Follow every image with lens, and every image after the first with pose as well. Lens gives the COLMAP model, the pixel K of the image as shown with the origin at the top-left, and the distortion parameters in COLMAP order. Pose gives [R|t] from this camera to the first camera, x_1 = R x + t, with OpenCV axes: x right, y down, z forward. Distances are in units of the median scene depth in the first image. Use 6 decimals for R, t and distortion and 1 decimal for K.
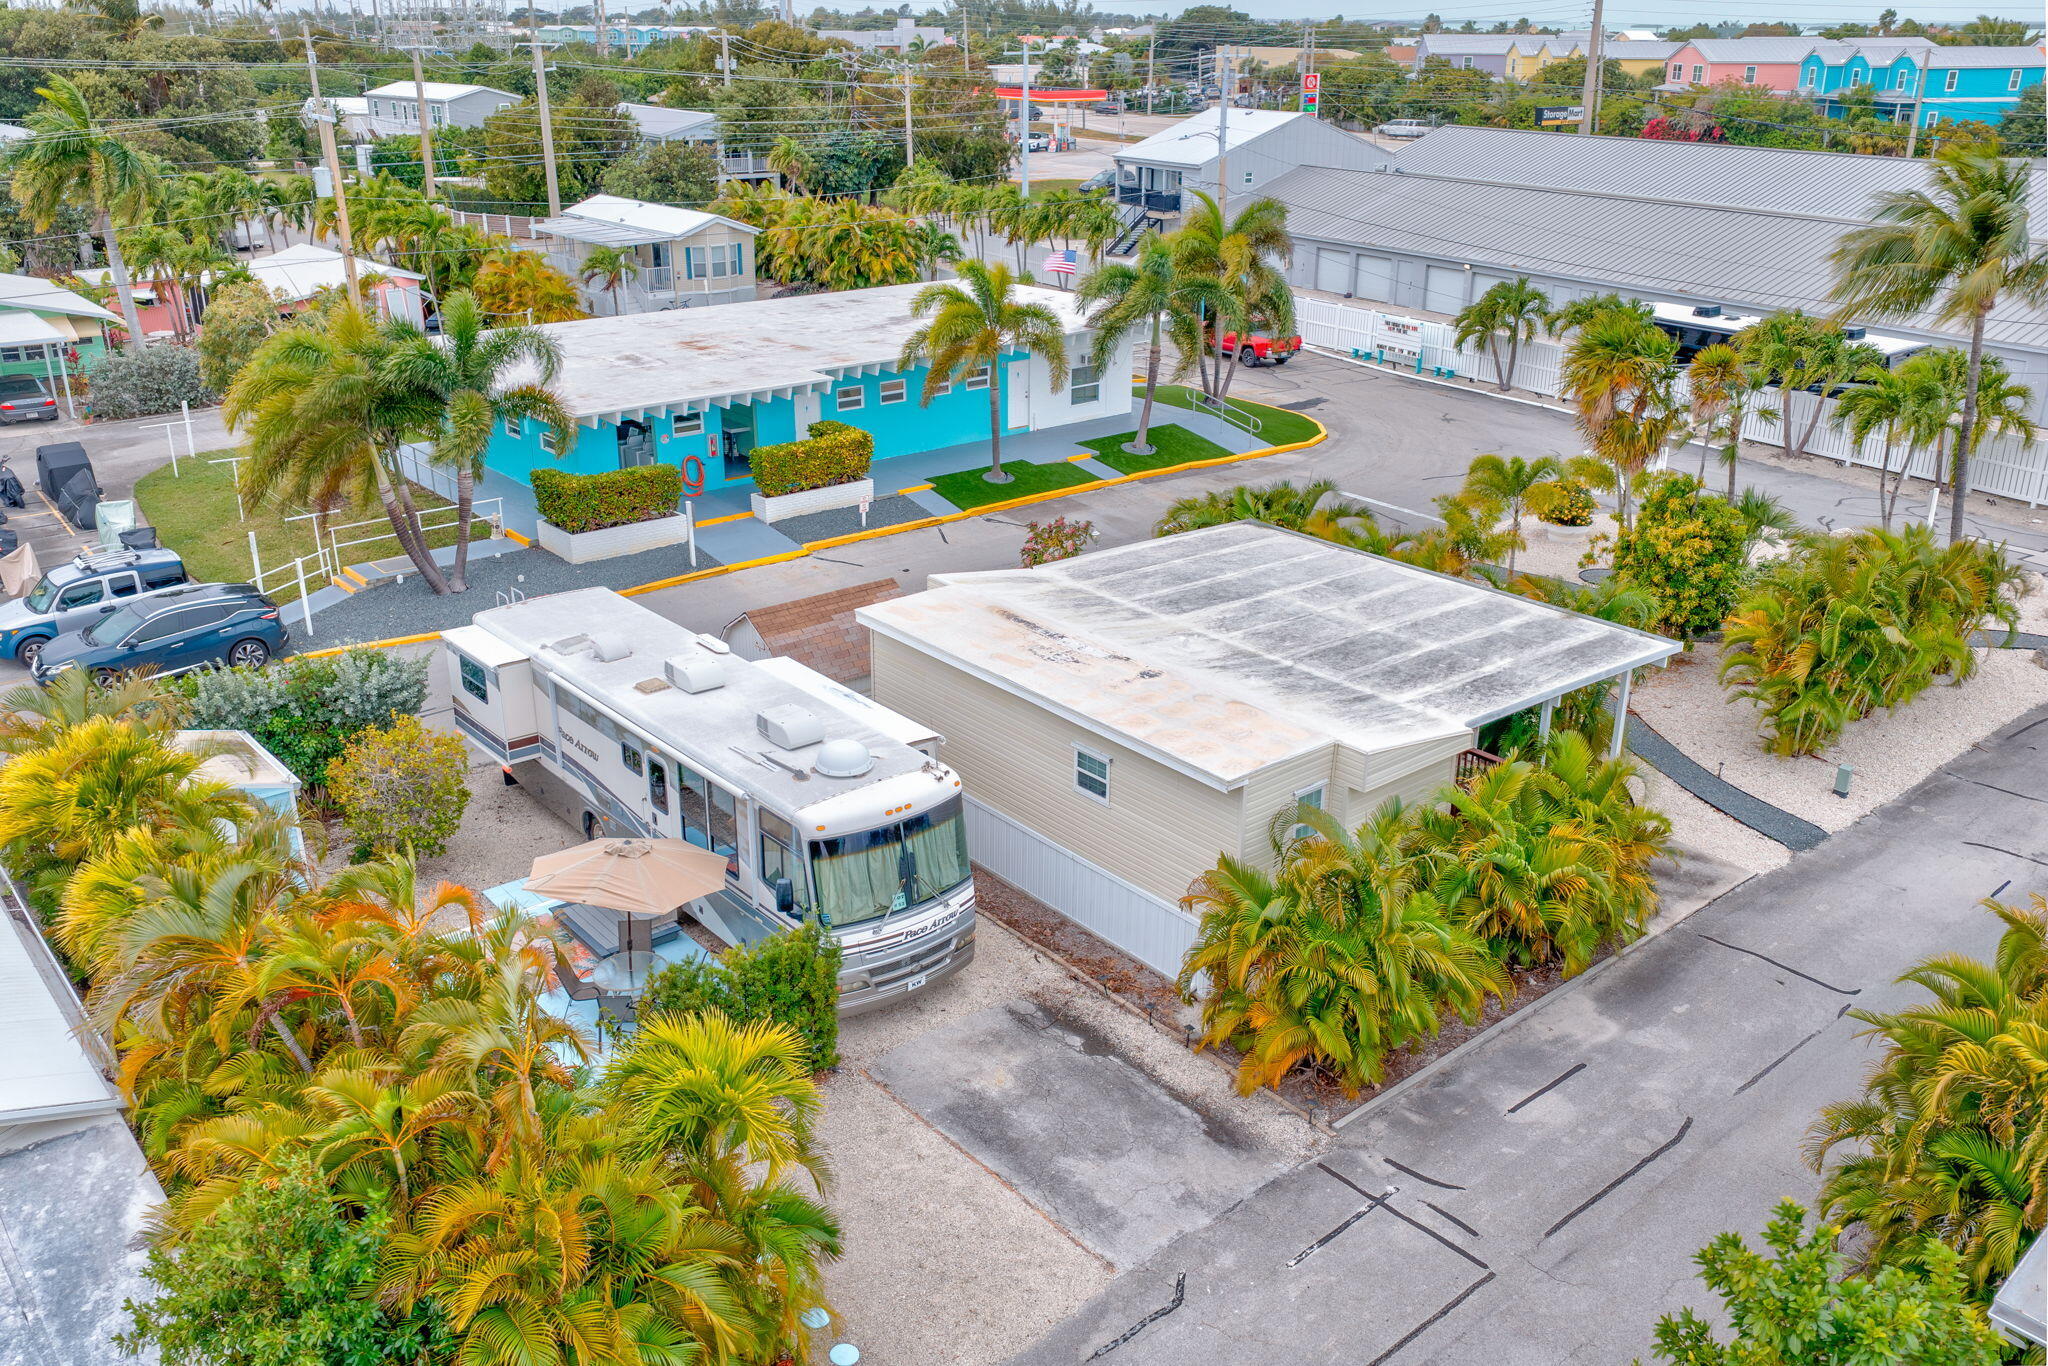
lens RADIAL K [[1714.2, 0, 1024.0], [0, 1714.2, 683.0], [0, 0, 1]] dist [0.004690, -0.002018]
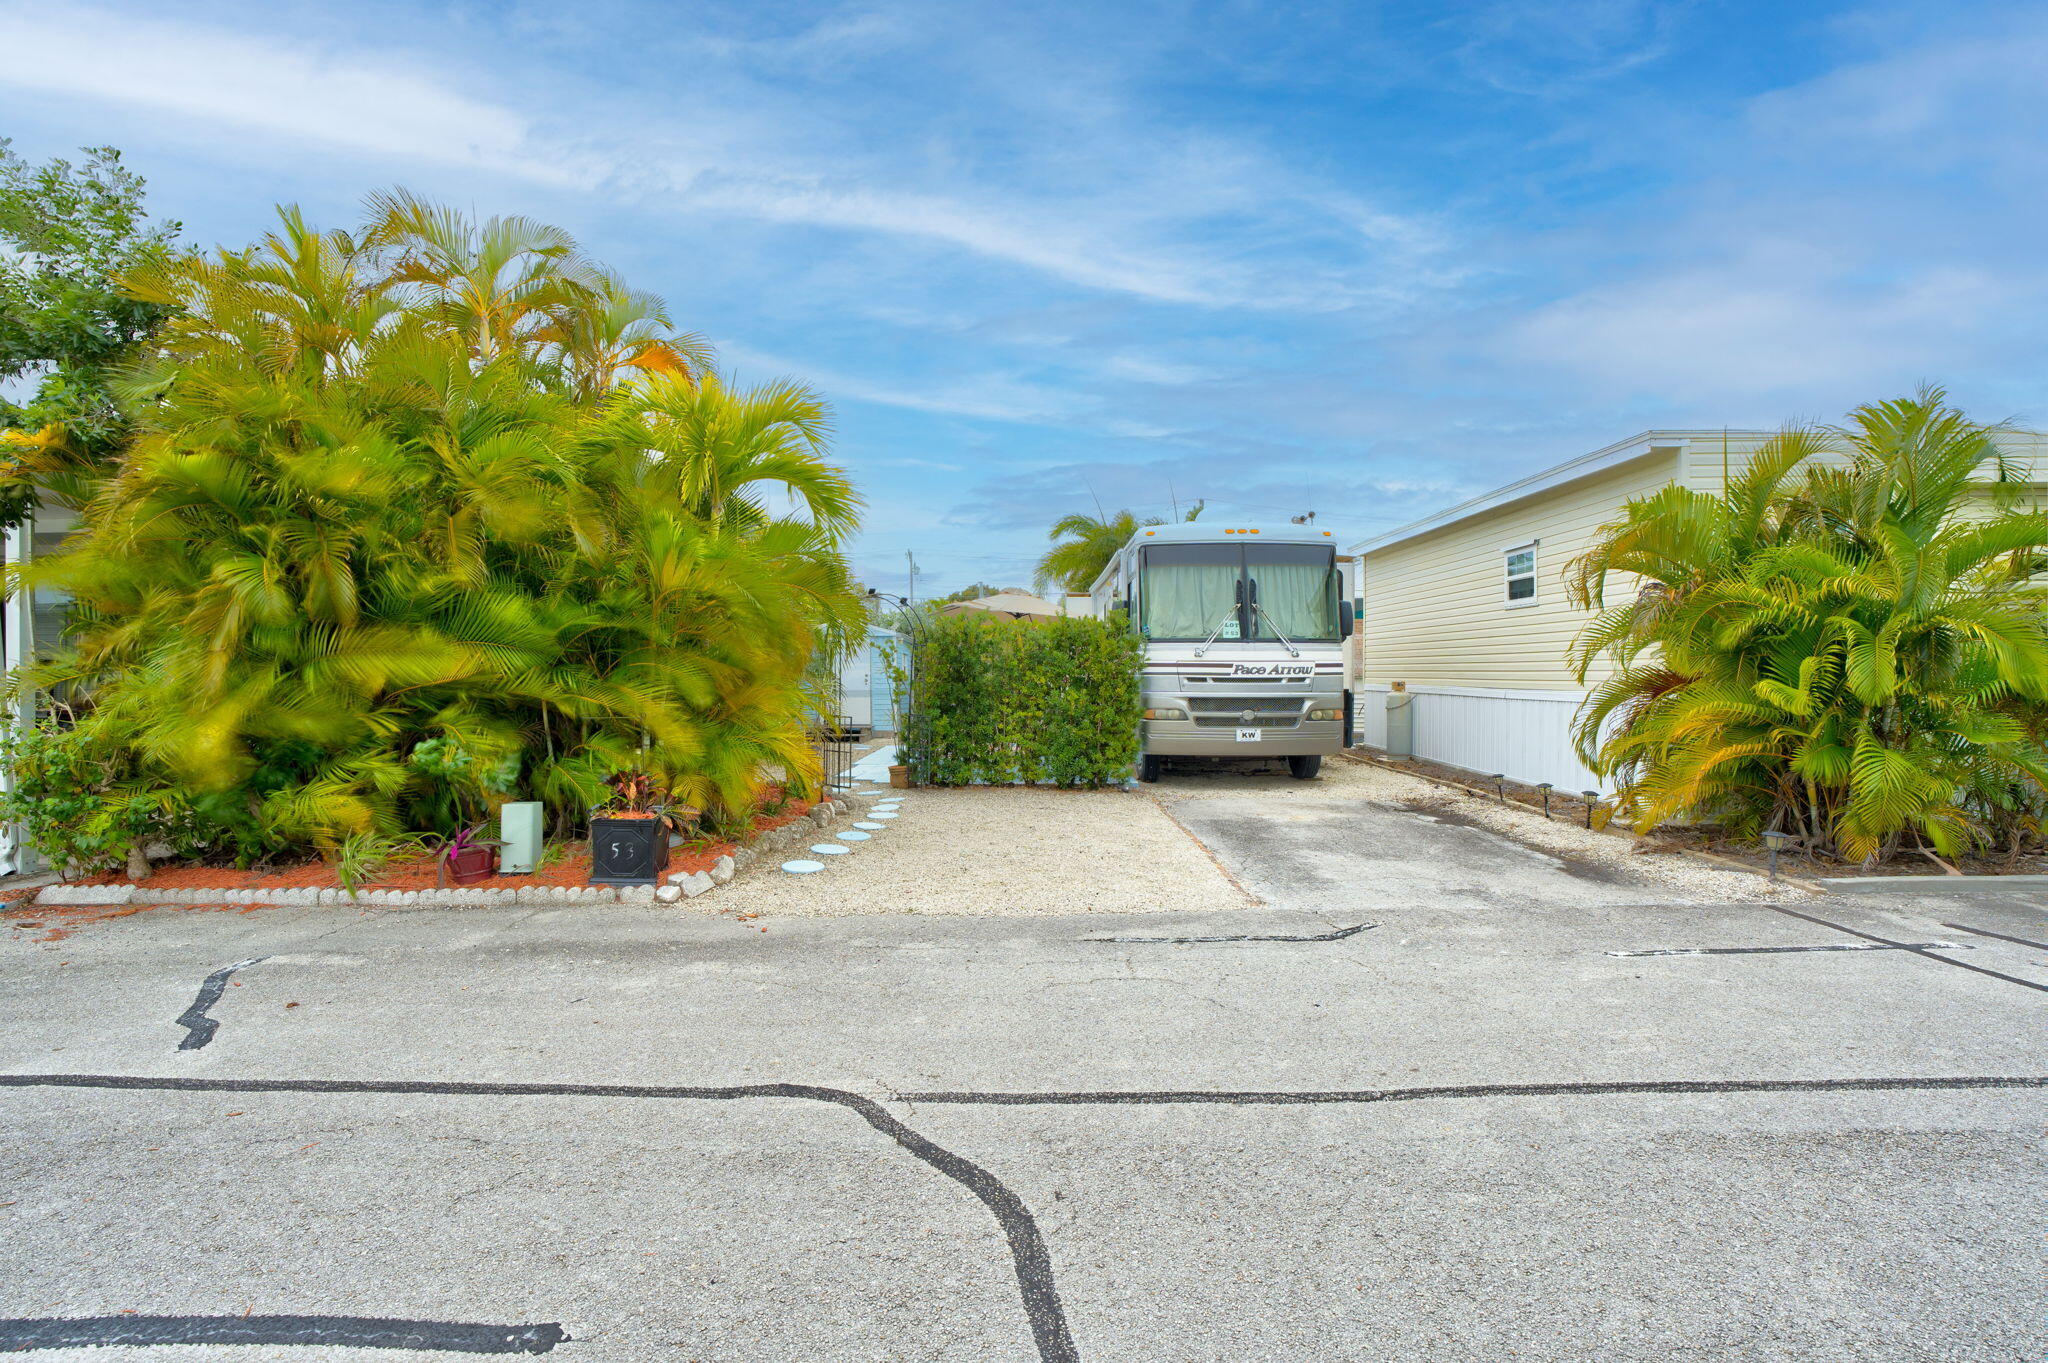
lens RADIAL K [[939.3, 0, 1024.0], [0, 939.3, 681.5], [0, 0, 1]] dist [-0.053547, 0.000116]
pose [[0.766182, -0.002695, -0.642618, 0.162184], [-0.227167, 0.934291, -0.274765, 0.314845], [0.601133, 0.356502, 0.715224, 0.586712]]
